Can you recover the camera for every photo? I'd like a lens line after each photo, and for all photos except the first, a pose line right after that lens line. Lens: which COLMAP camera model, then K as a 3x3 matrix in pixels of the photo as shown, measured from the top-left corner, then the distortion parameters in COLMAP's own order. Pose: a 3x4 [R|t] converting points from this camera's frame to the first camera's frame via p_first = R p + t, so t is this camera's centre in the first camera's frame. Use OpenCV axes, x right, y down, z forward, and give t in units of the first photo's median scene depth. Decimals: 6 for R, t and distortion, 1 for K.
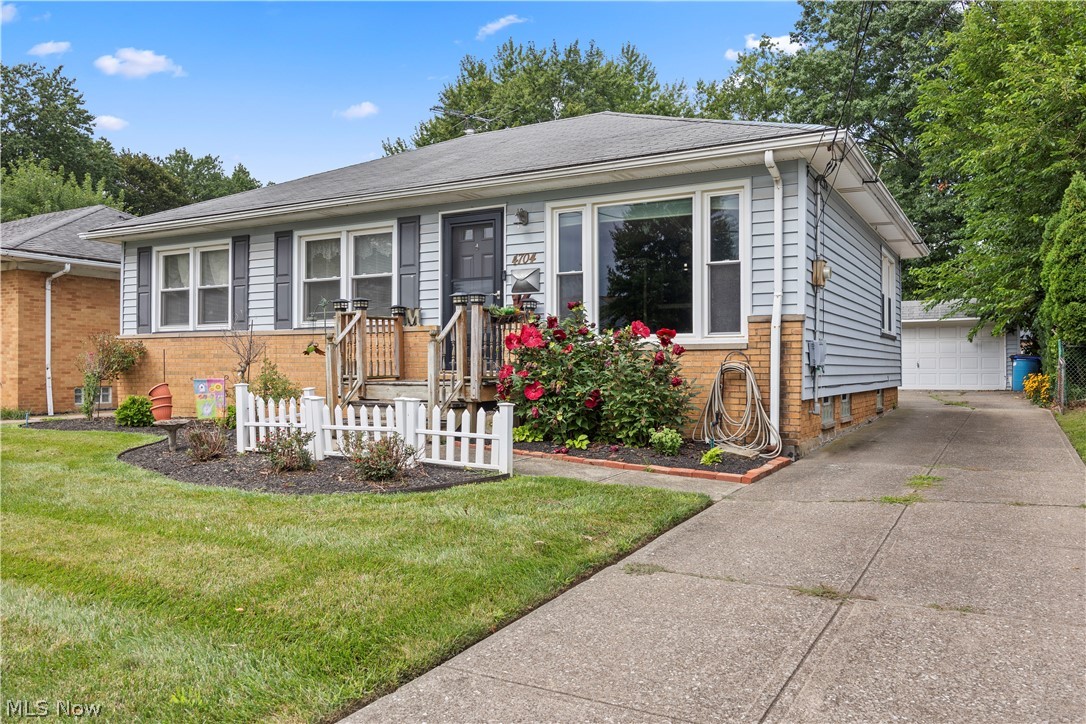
lens RADIAL K [[815.1, 0, 543.0], [0, 815.1, 362.0], [0, 0, 1]] dist [-0.016873, -0.003608]
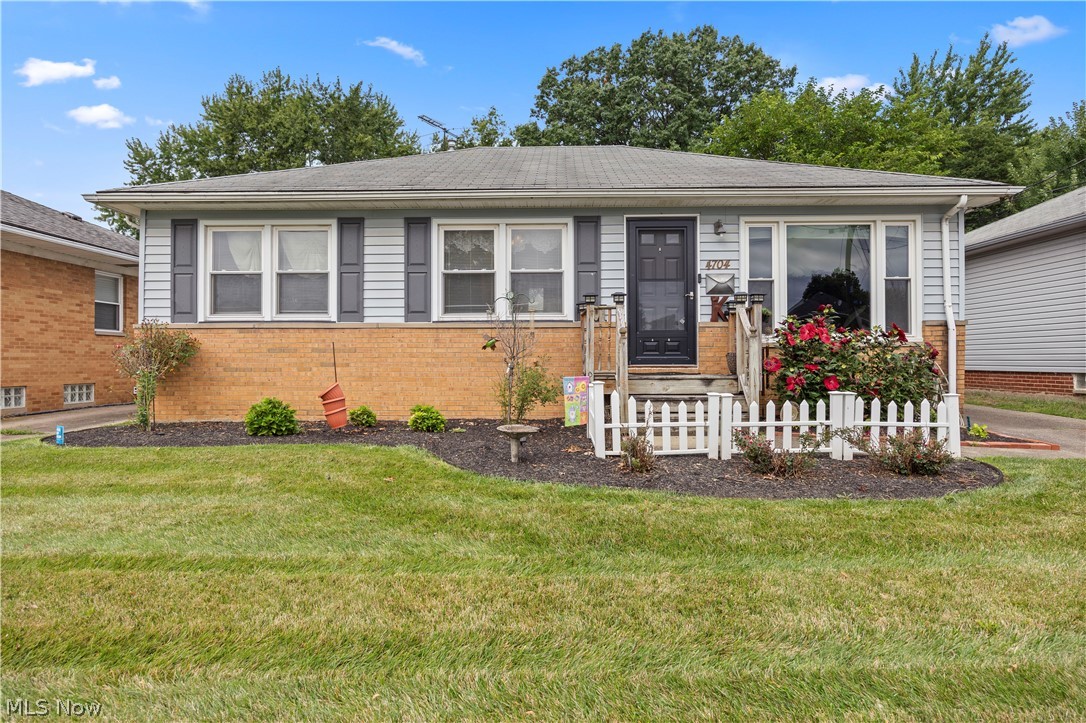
lens RADIAL K [[623.9, 0, 543.0], [0, 623.9, 361.5], [0, 0, 1]] dist [-0.005435, -0.000707]
pose [[0.879389, -0.003590, 0.476090, -0.552766], [0.000169, 0.999974, 0.007229, 0.000062], [-0.476103, -0.006277, 0.879367, 0.310228]]
